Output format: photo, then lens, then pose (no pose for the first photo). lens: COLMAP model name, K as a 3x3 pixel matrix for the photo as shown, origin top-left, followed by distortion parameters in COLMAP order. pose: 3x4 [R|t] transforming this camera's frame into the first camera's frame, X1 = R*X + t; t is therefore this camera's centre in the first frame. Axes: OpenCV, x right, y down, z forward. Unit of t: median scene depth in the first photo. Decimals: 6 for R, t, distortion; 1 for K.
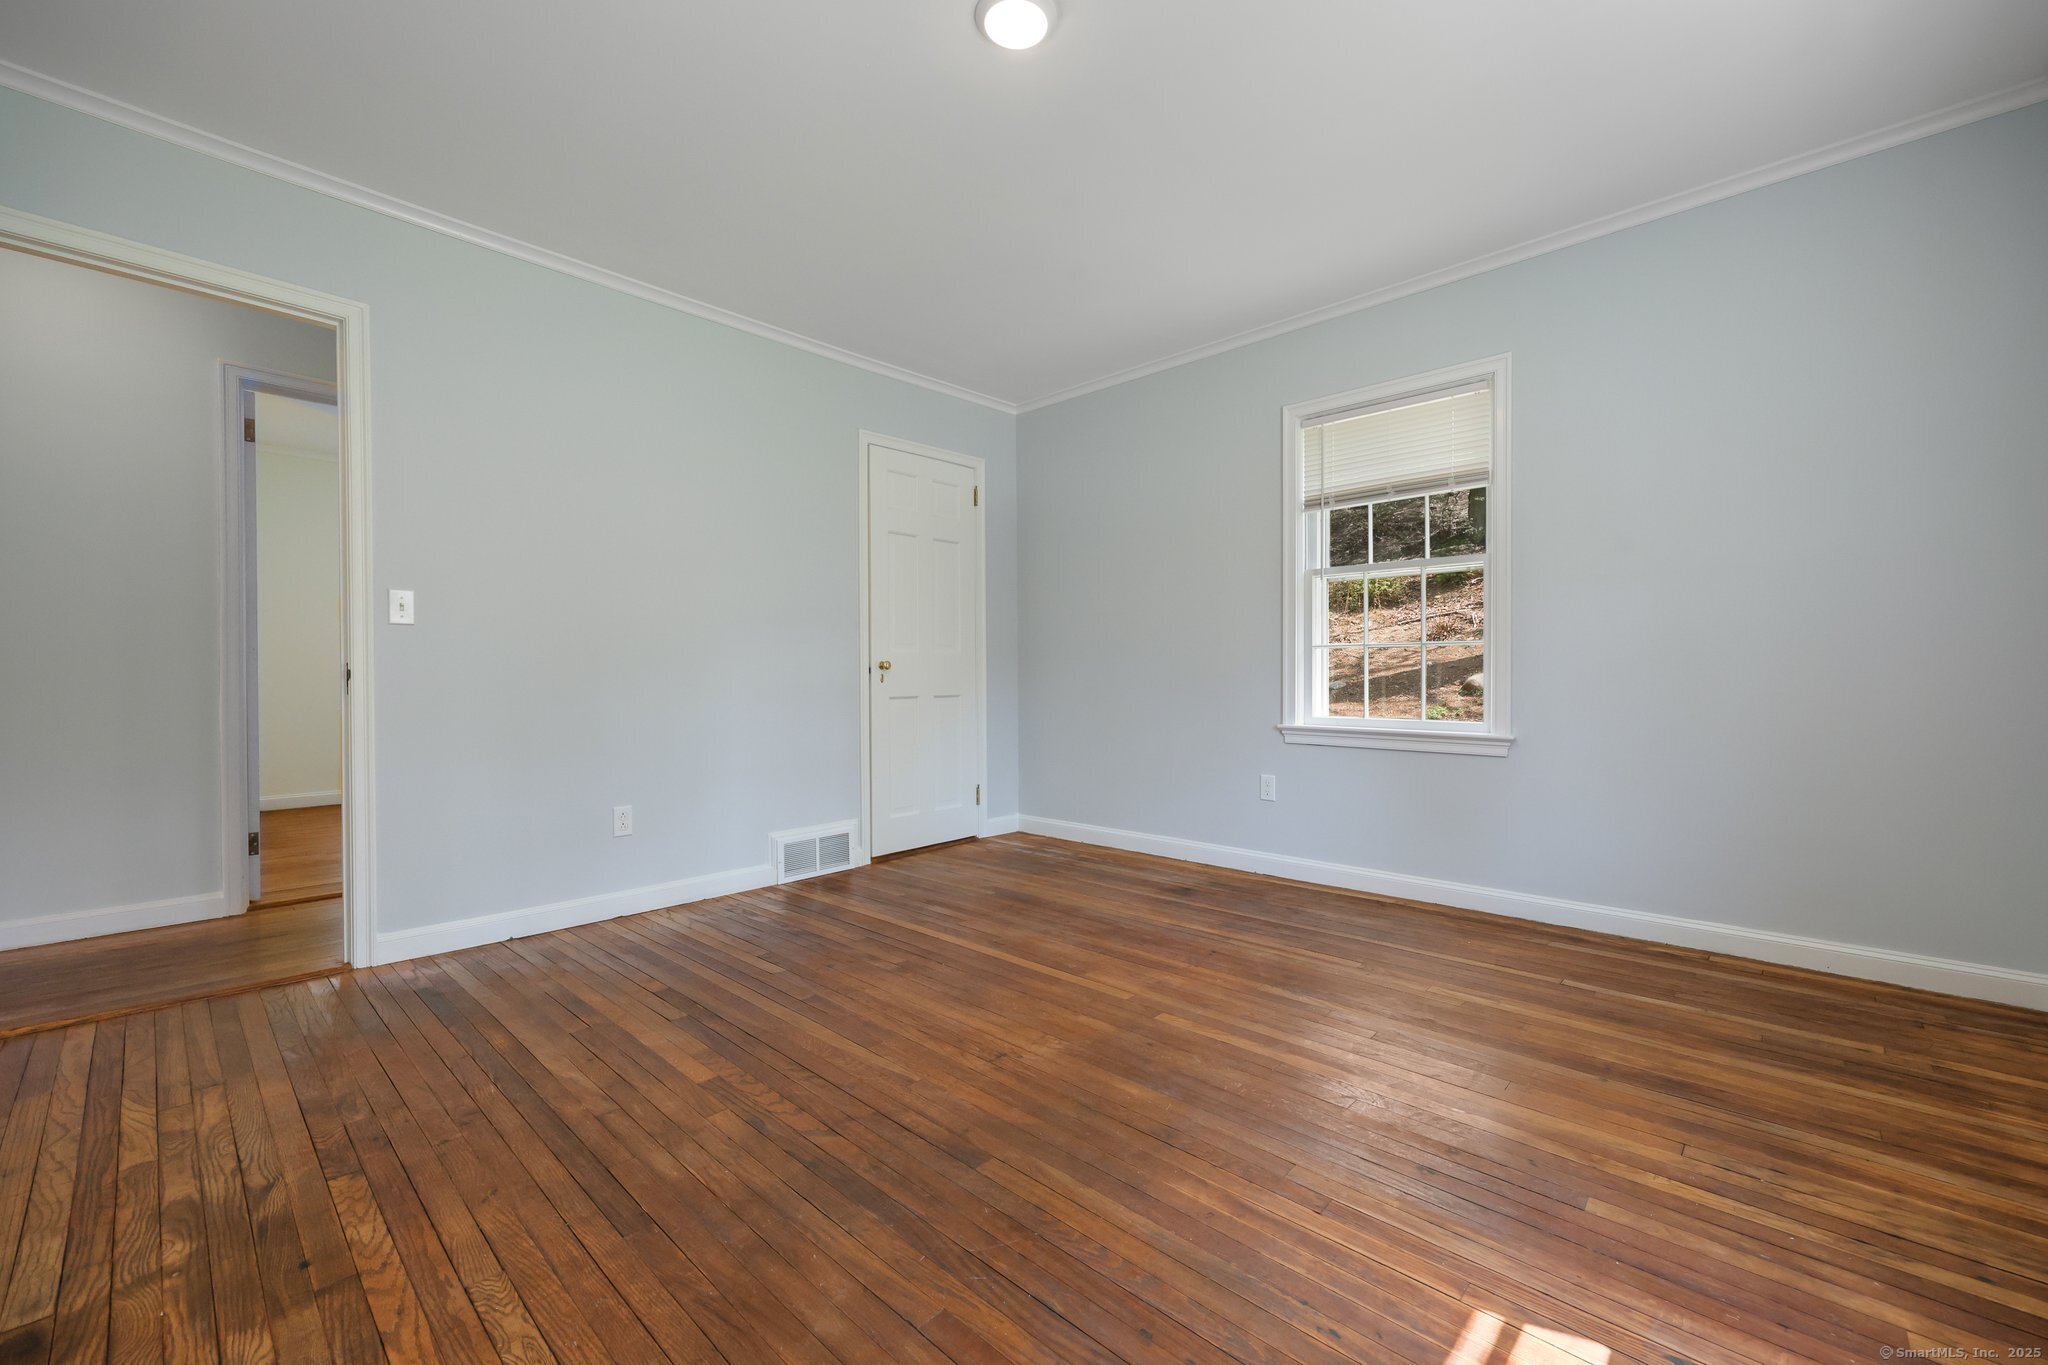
lens RADIAL K [[817.6, 0, 1032.1], [0, 817.6, 677.4], [0, 0, 1]] dist [0.000414, -0.000550]
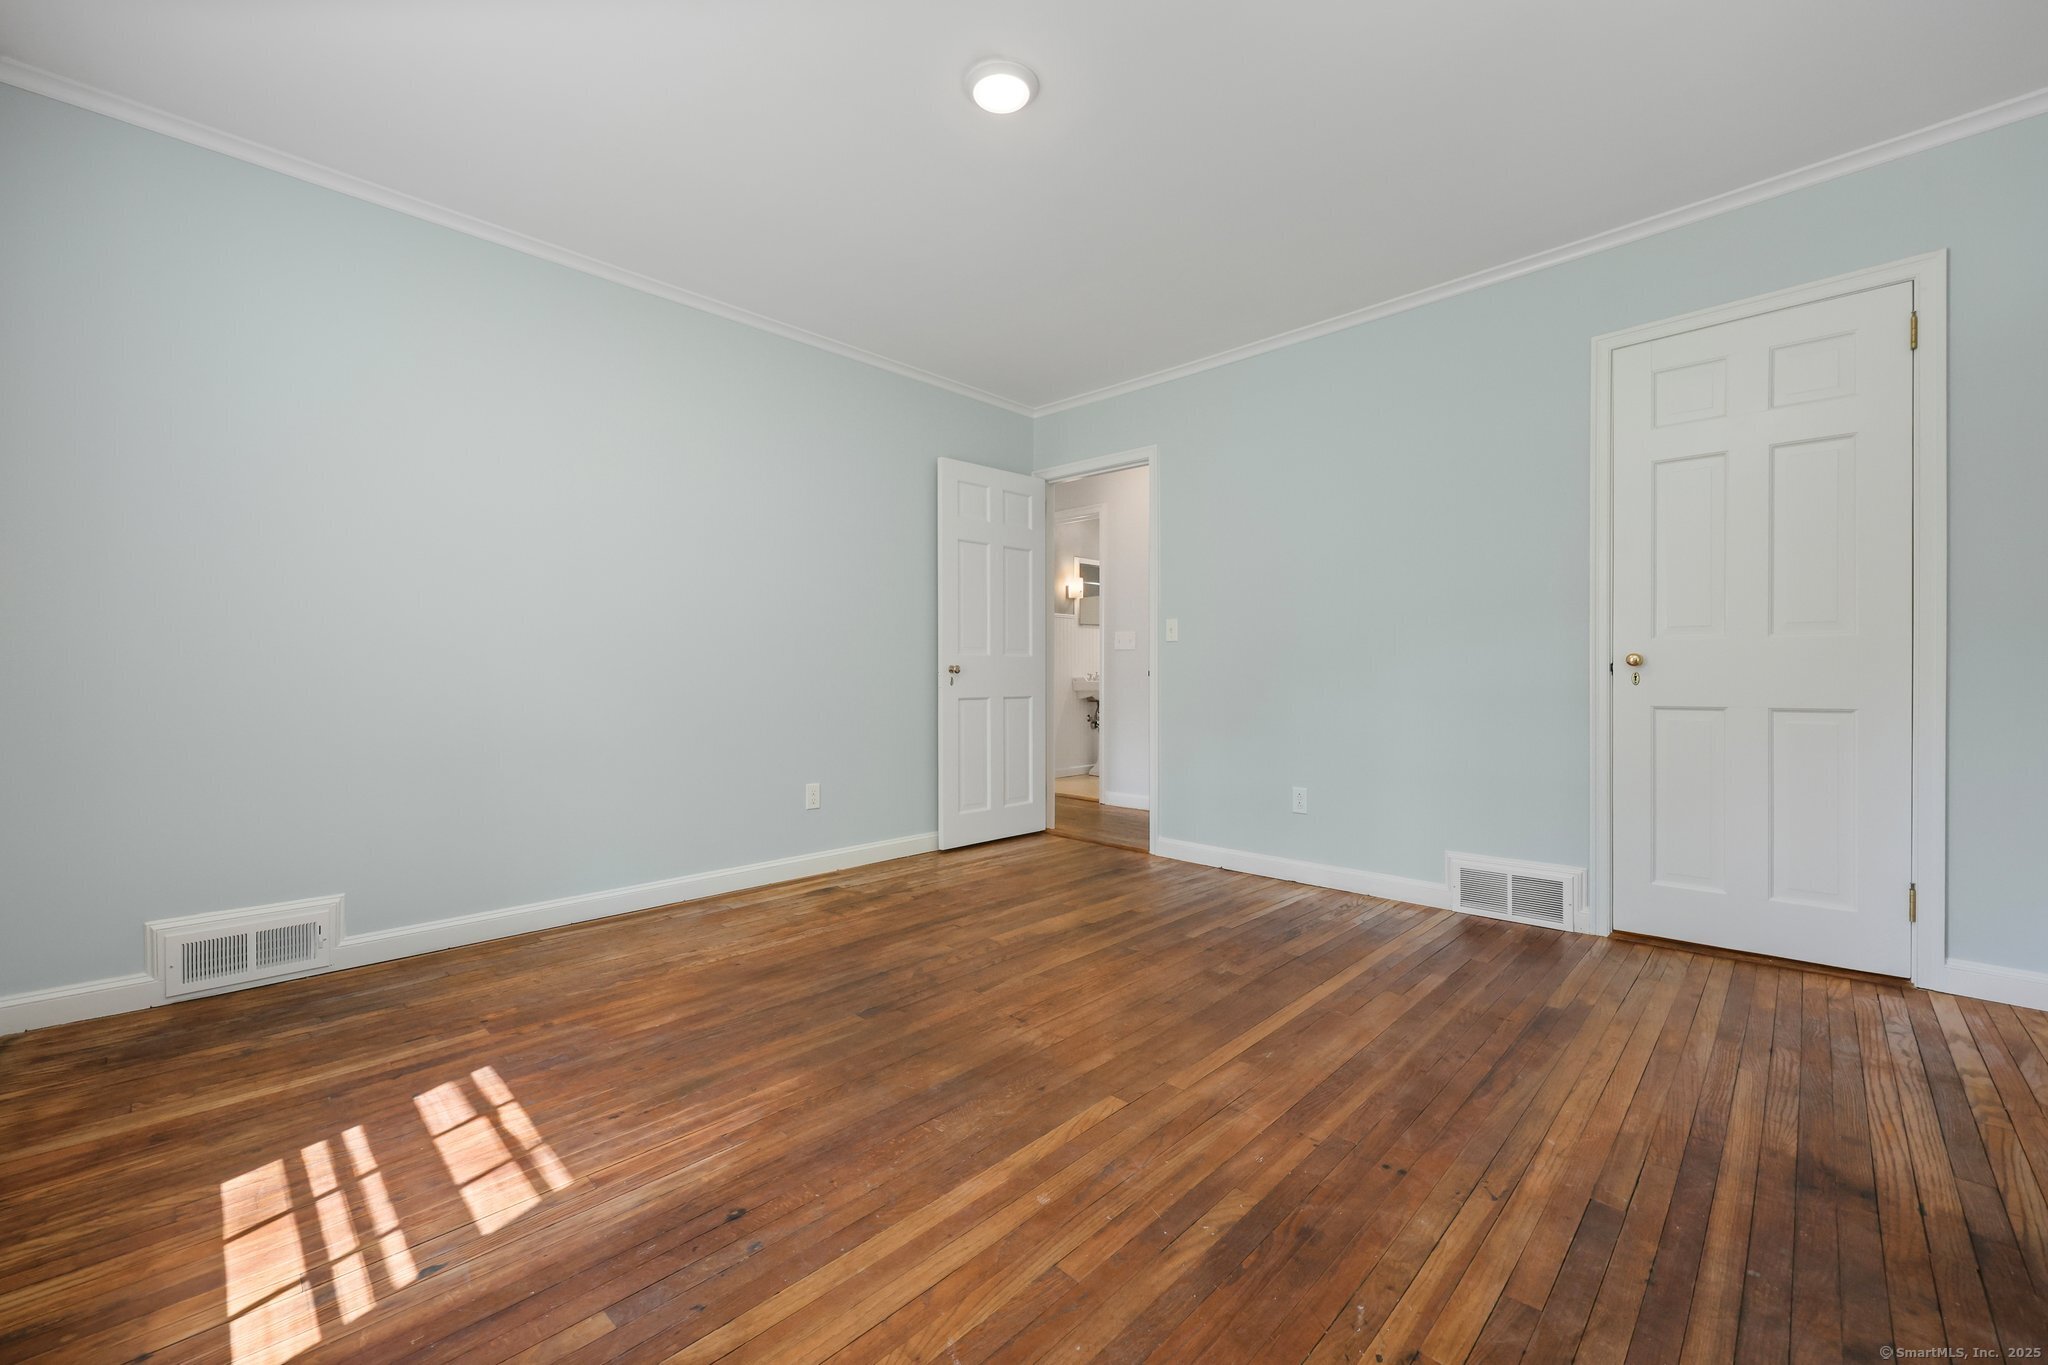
lens RADIAL K [[817.6, 0, 1031.7], [0, 817.6, 682.5], [0, 0, 1]] dist [0.000414, -0.000550]
pose [[-0.009953, 0.013281, -0.999862, 0.822225], [0.000584, 0.999912, 0.013276, -0.008516], [0.999950, -0.000452, -0.009960, 0.789232]]
